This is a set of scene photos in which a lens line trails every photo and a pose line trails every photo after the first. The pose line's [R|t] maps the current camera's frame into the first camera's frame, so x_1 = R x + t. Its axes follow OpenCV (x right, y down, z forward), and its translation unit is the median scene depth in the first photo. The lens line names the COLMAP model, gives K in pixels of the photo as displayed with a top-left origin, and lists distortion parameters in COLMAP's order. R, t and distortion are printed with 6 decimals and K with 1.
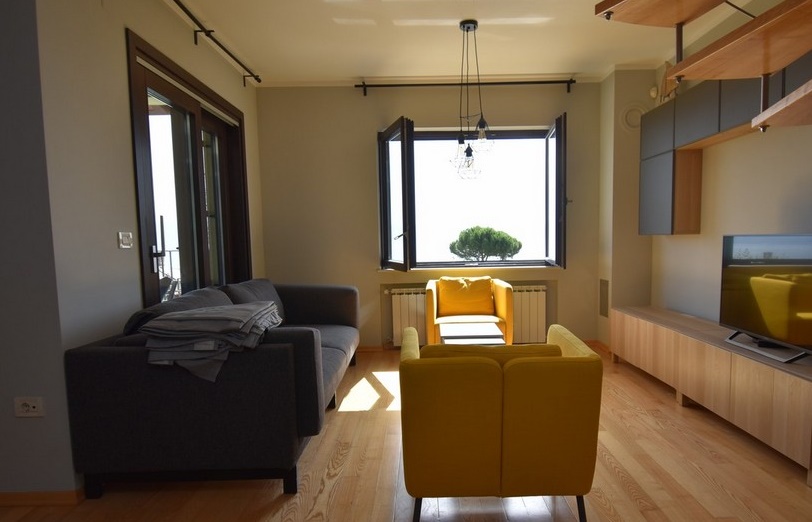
lens RADIAL K [[478.7, 0, 408.6], [0, 478.7, 263.6], [0, 0, 1]] dist [0.005898, 0.002452]
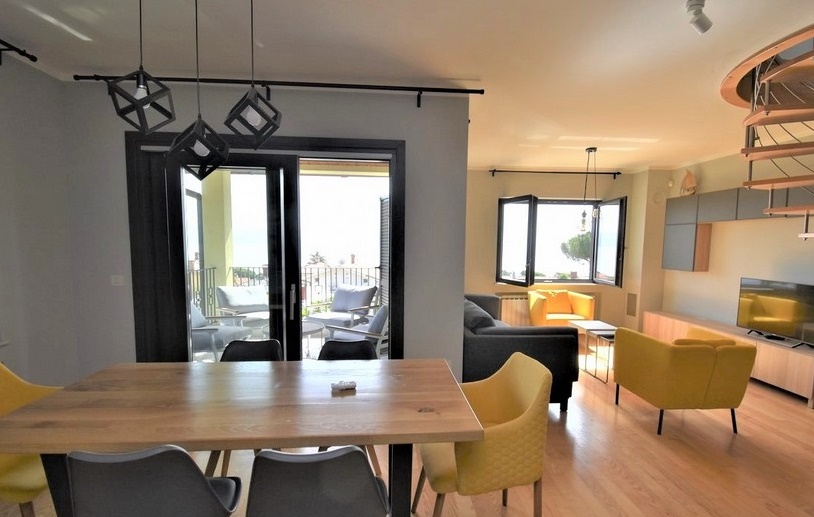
lens RADIAL K [[358.2, 0, 404.8], [0, 358.2, 262.4], [0, 0, 1]] dist [-0.001574, -0.000656]
pose [[0.998520, 0.028077, 0.046567, -0.502771], [-0.027873, 0.999599, -0.005038, -0.052023], [-0.046690, 0.003733, 0.998902, -0.224106]]
